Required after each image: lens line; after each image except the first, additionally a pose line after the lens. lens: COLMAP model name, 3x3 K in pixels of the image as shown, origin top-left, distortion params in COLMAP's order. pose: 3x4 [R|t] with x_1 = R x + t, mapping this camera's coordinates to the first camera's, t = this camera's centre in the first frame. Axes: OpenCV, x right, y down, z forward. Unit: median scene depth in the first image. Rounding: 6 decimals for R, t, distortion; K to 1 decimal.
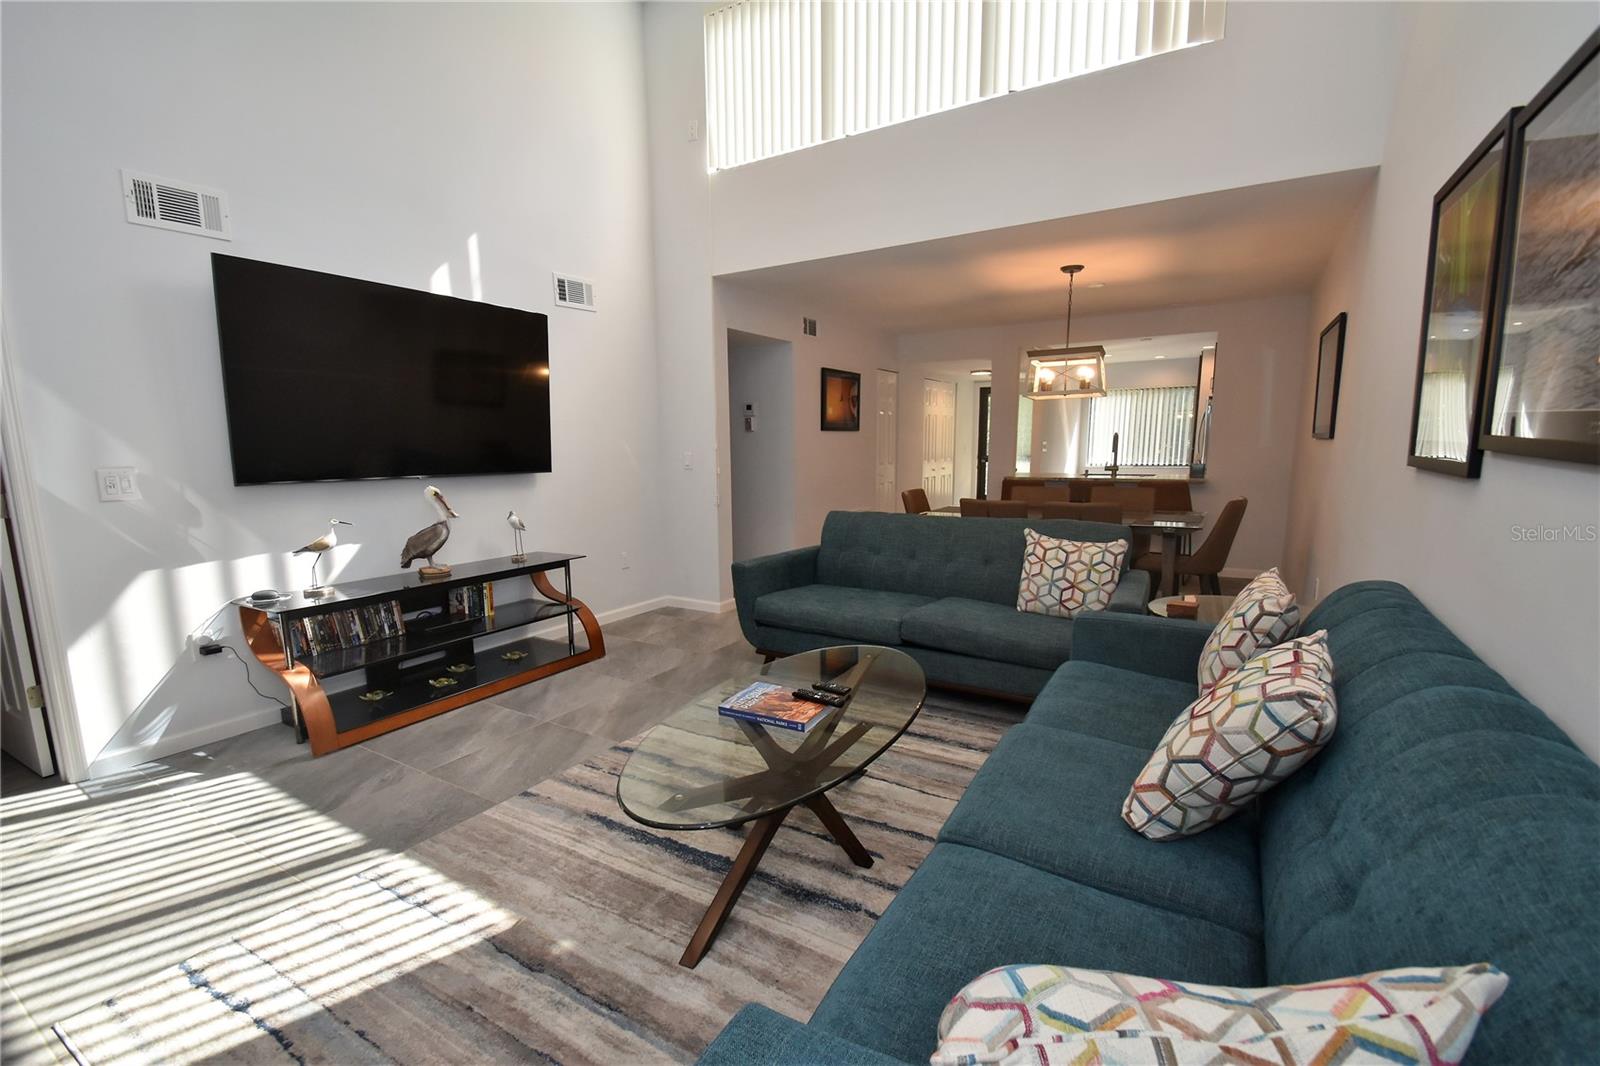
lens RADIAL K [[692.2, 0, 798.1], [0, 692.2, 539.3], [0, 0, 1]] dist [-0.007695, -0.005970]
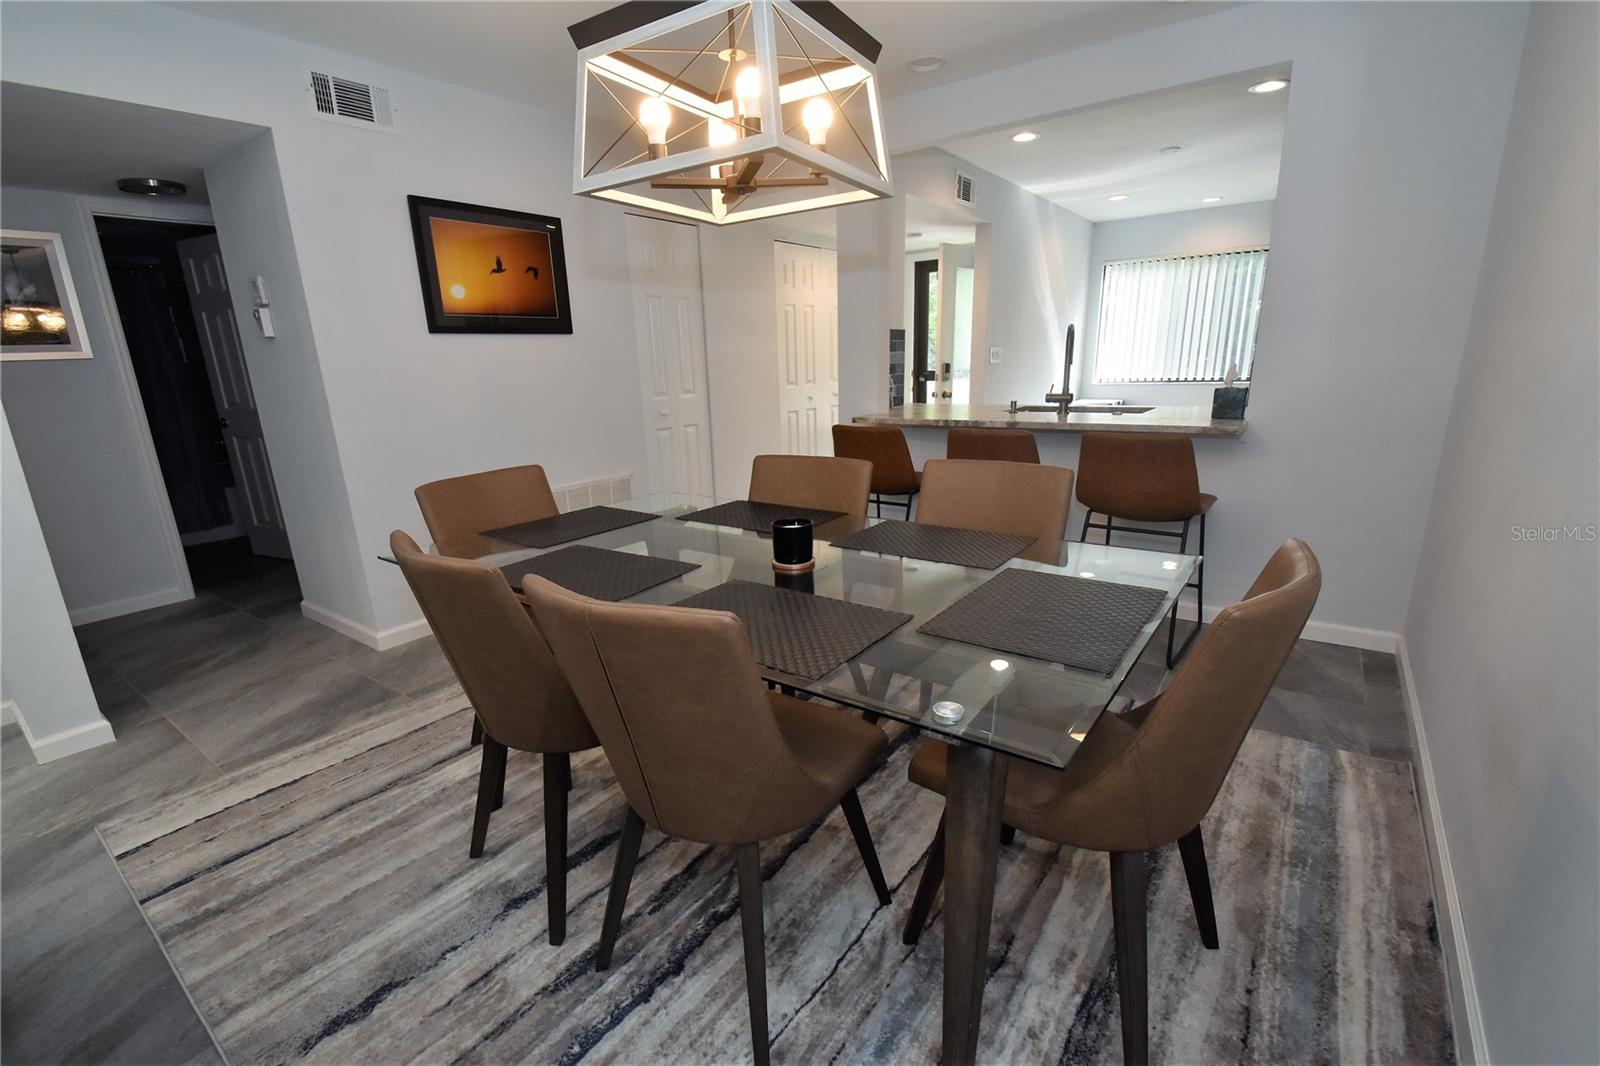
lens RADIAL K [[692.2, 0, 802.0], [0, 692.2, 541.1], [0, 0, 1]] dist [-0.007695, -0.005970]
pose [[0.994487, 0.013277, -0.104020, 0.322549], [-0.000603, 0.992660, 0.120939, -0.060637], [0.104863, -0.120210, 0.987195, 0.473167]]
